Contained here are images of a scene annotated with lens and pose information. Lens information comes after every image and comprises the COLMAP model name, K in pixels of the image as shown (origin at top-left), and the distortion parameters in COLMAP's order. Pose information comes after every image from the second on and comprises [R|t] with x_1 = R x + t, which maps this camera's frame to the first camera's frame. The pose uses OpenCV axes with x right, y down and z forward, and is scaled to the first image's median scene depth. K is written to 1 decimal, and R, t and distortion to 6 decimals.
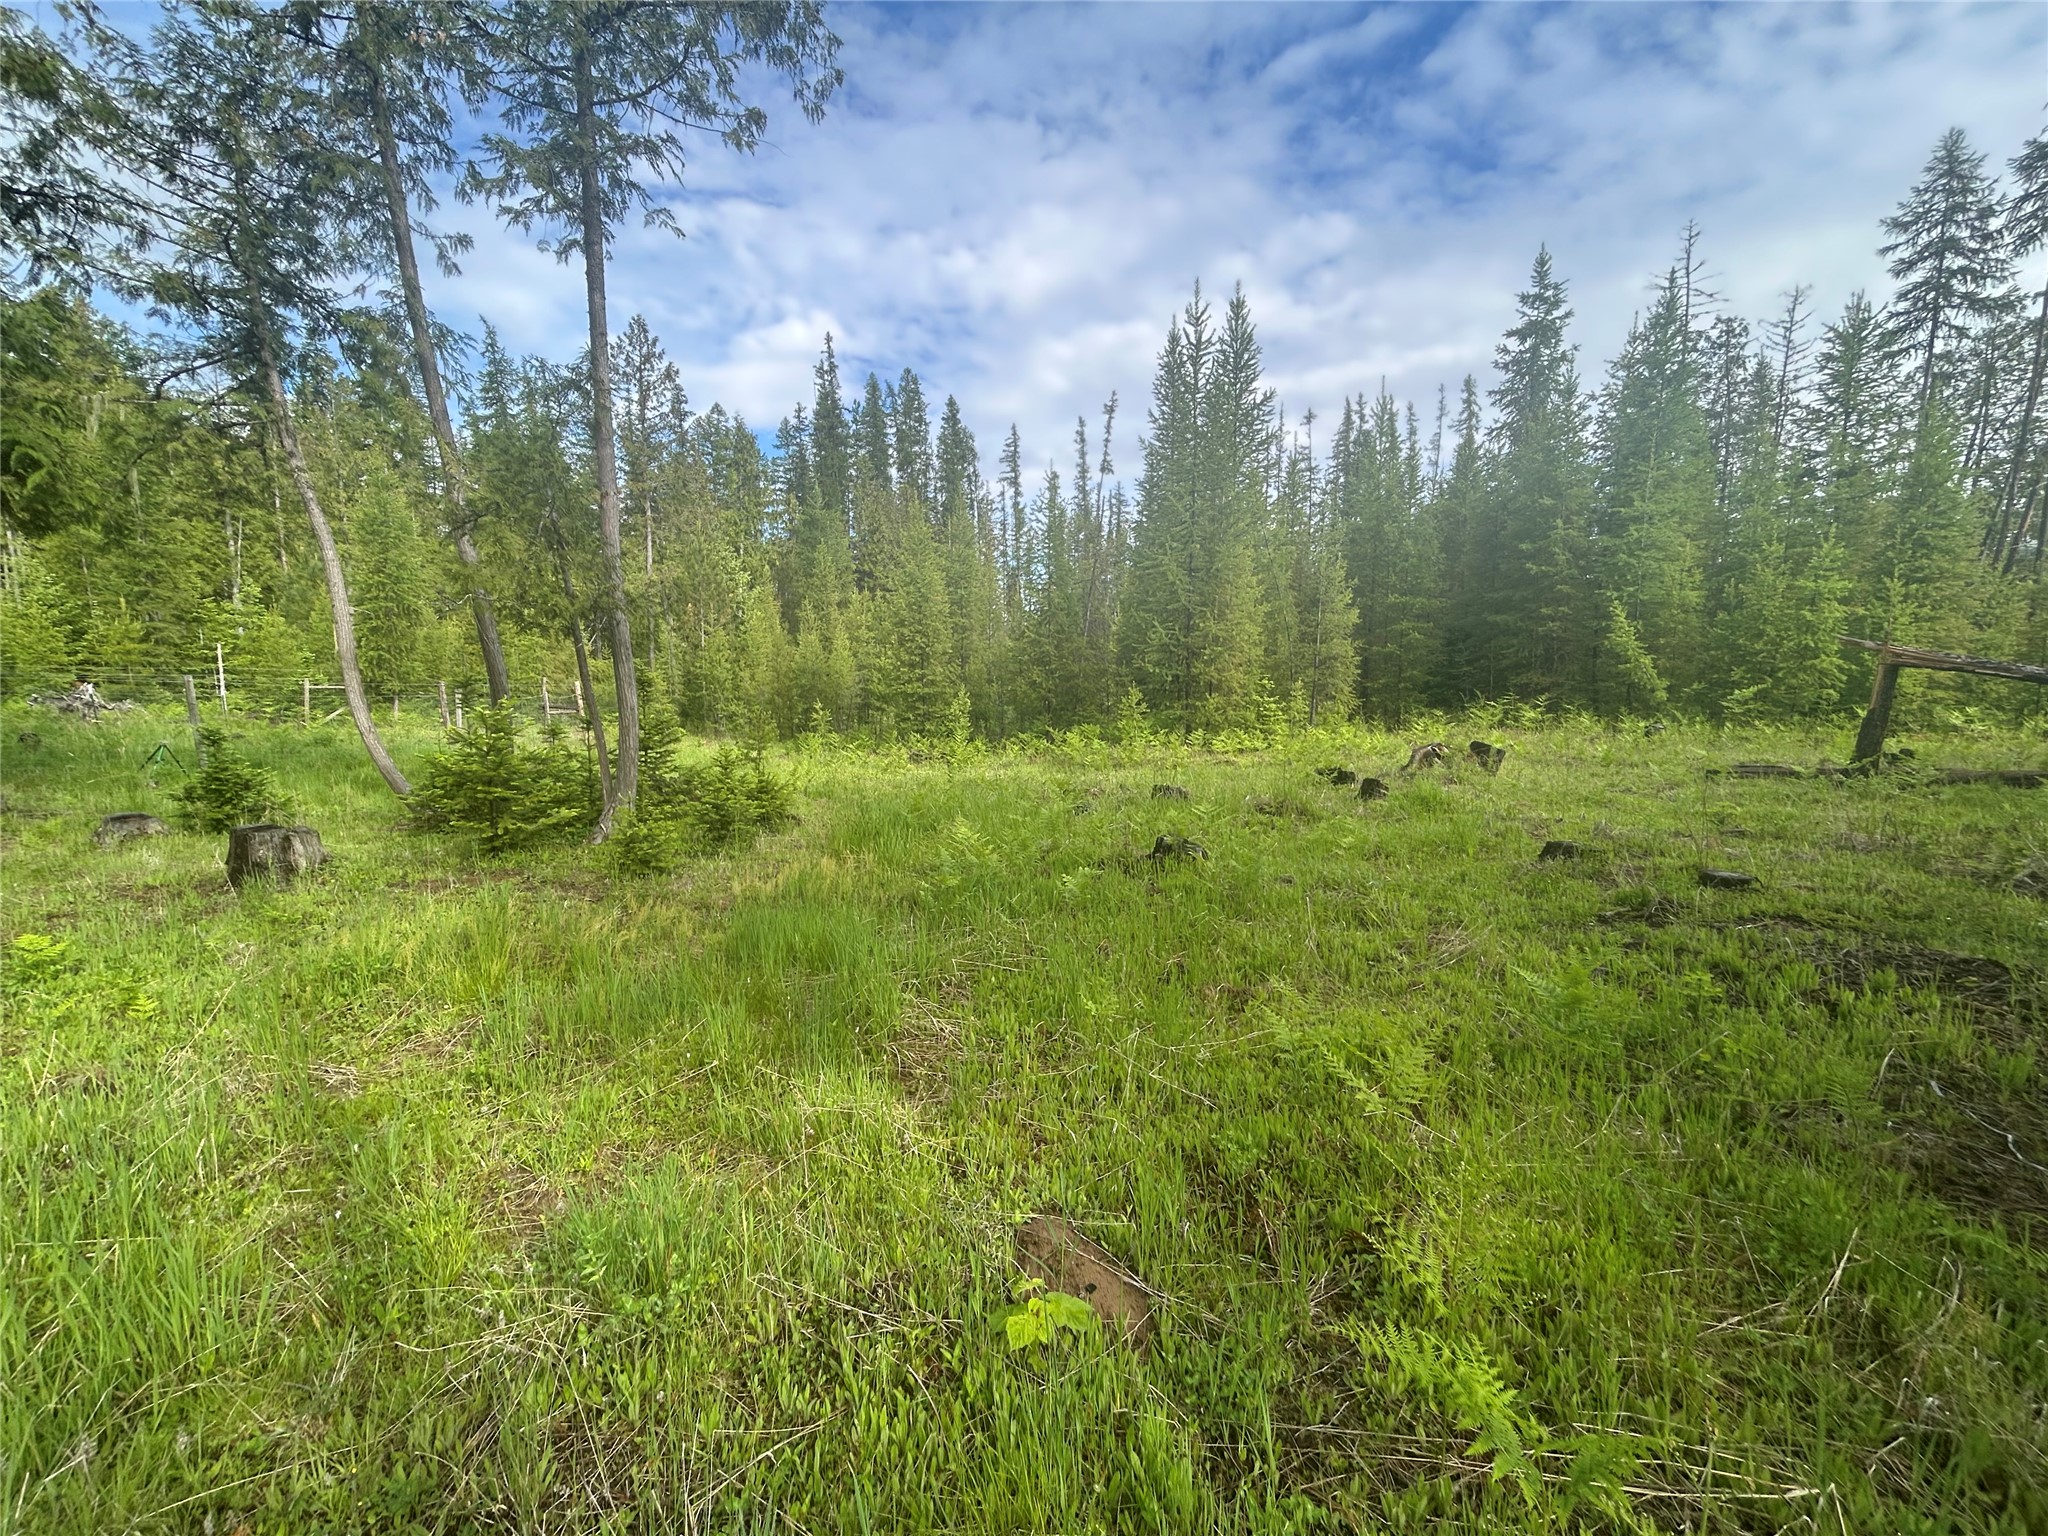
lens RADIAL K [[821.1, 0, 1024.0], [0, 821.1, 768.0], [0, 0, 1]] dist [-0.004243, -0.000474]
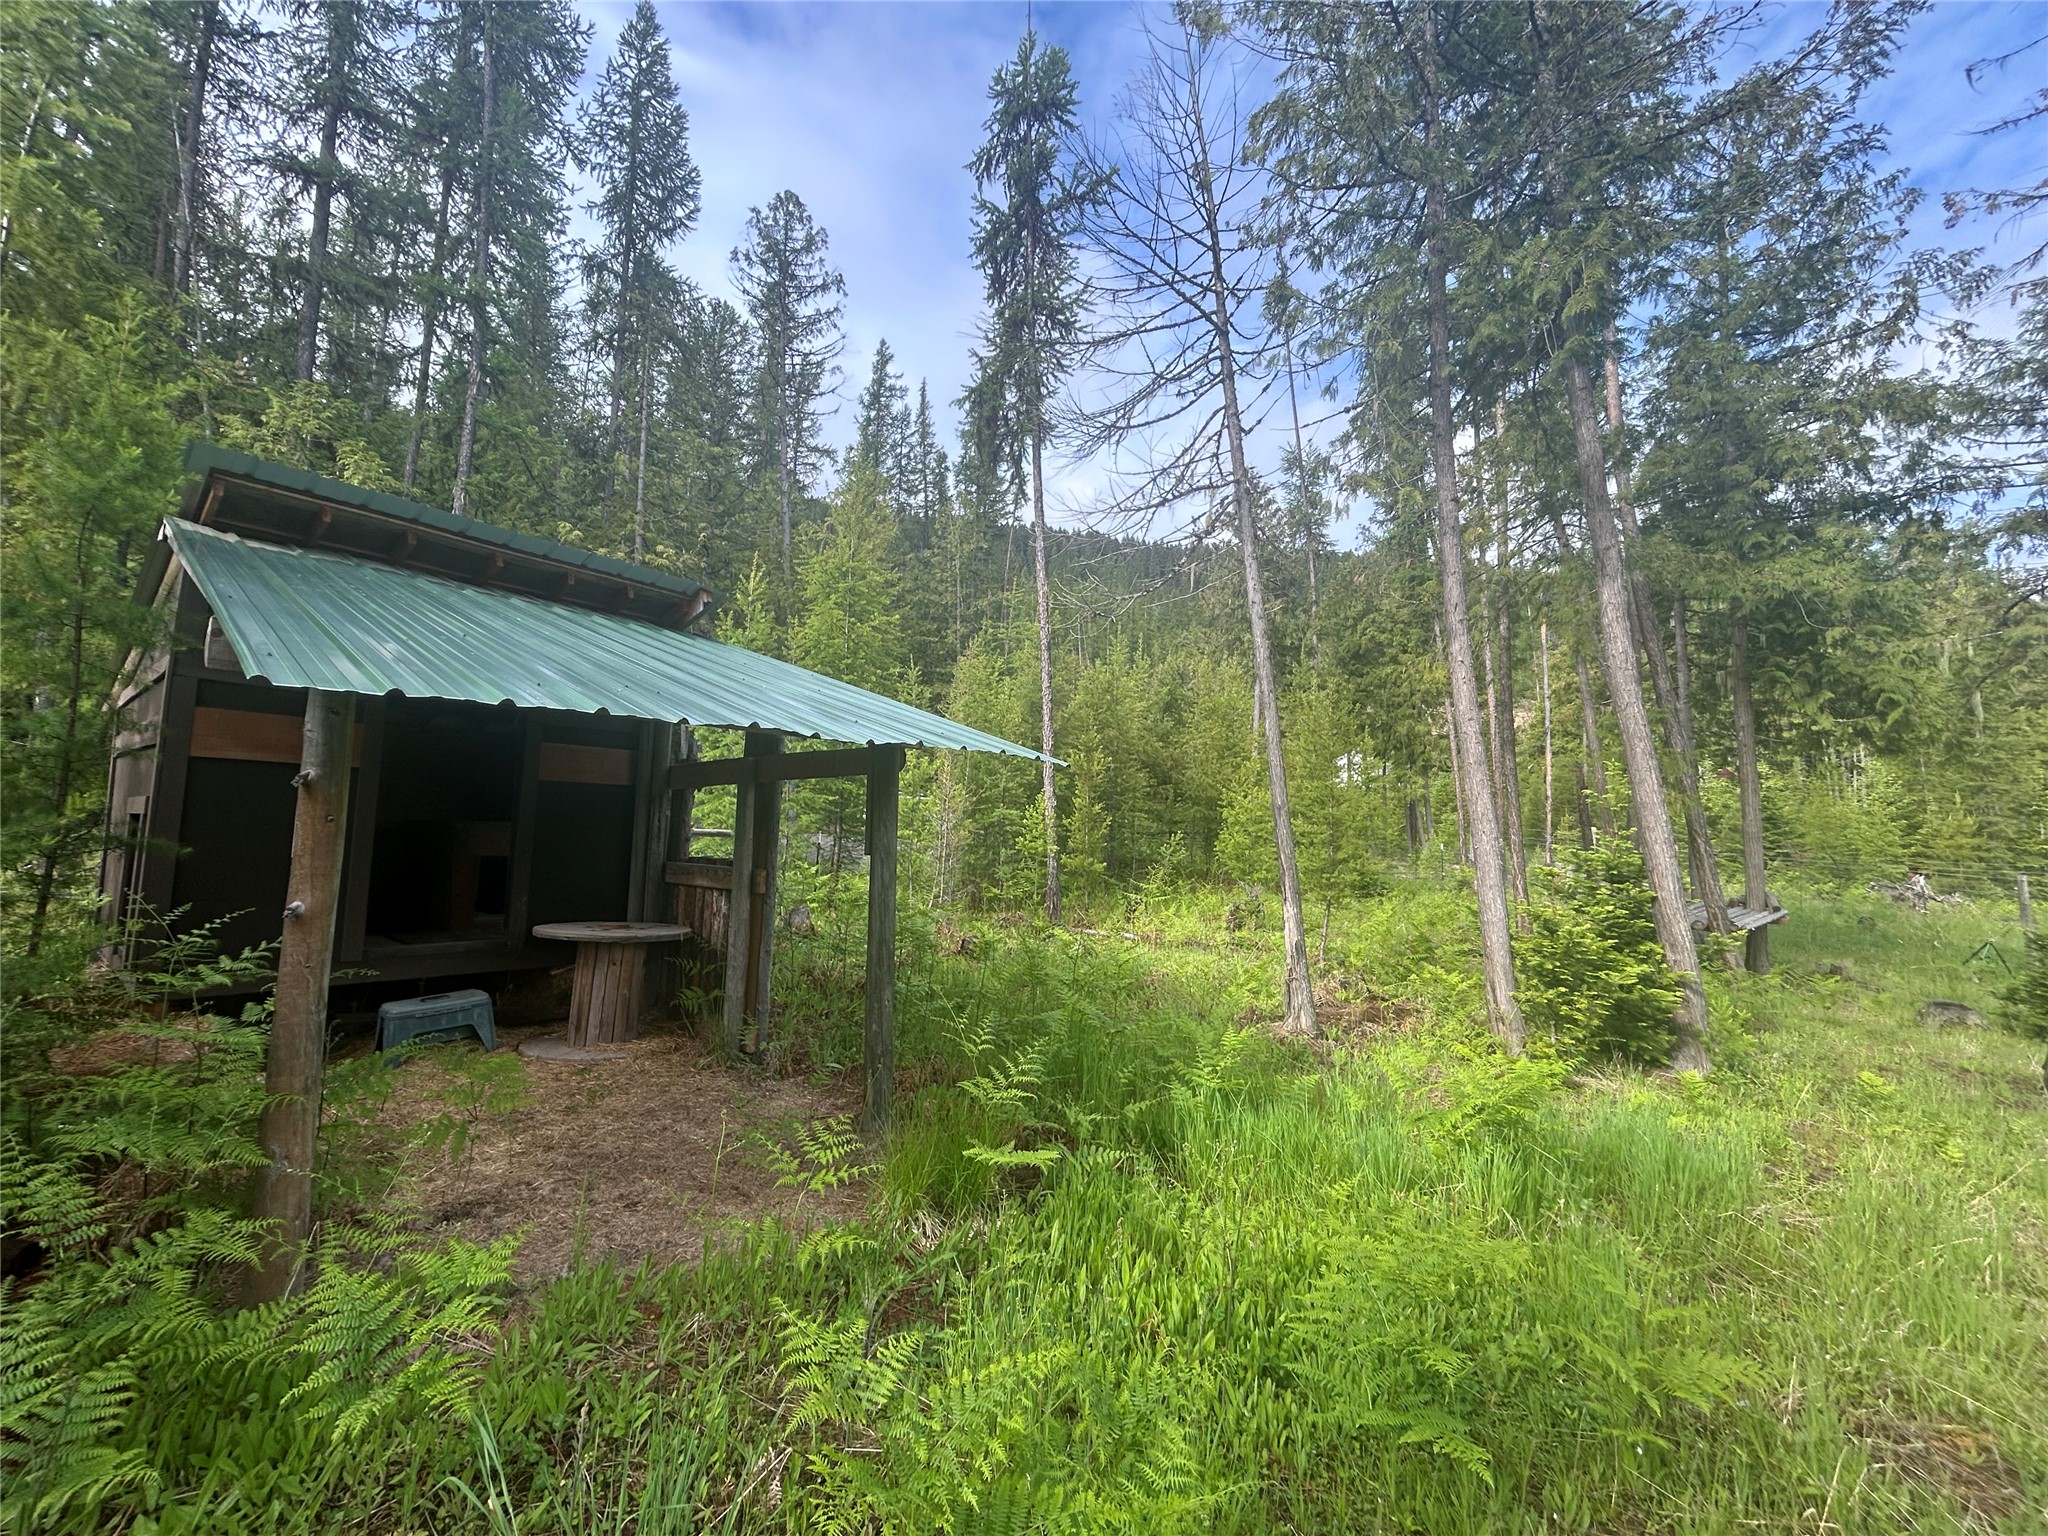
lens RADIAL K [[821.1, 0, 1024.0], [0, 821.1, 768.0], [0, 0, 1]] dist [-0.004243, -0.000474]
pose [[-0.107231, -0.079702, -0.991034, 0.135408], [-0.147876, 0.986973, -0.063375, -0.000670], [0.983176, 0.139754, -0.117620, -0.126872]]
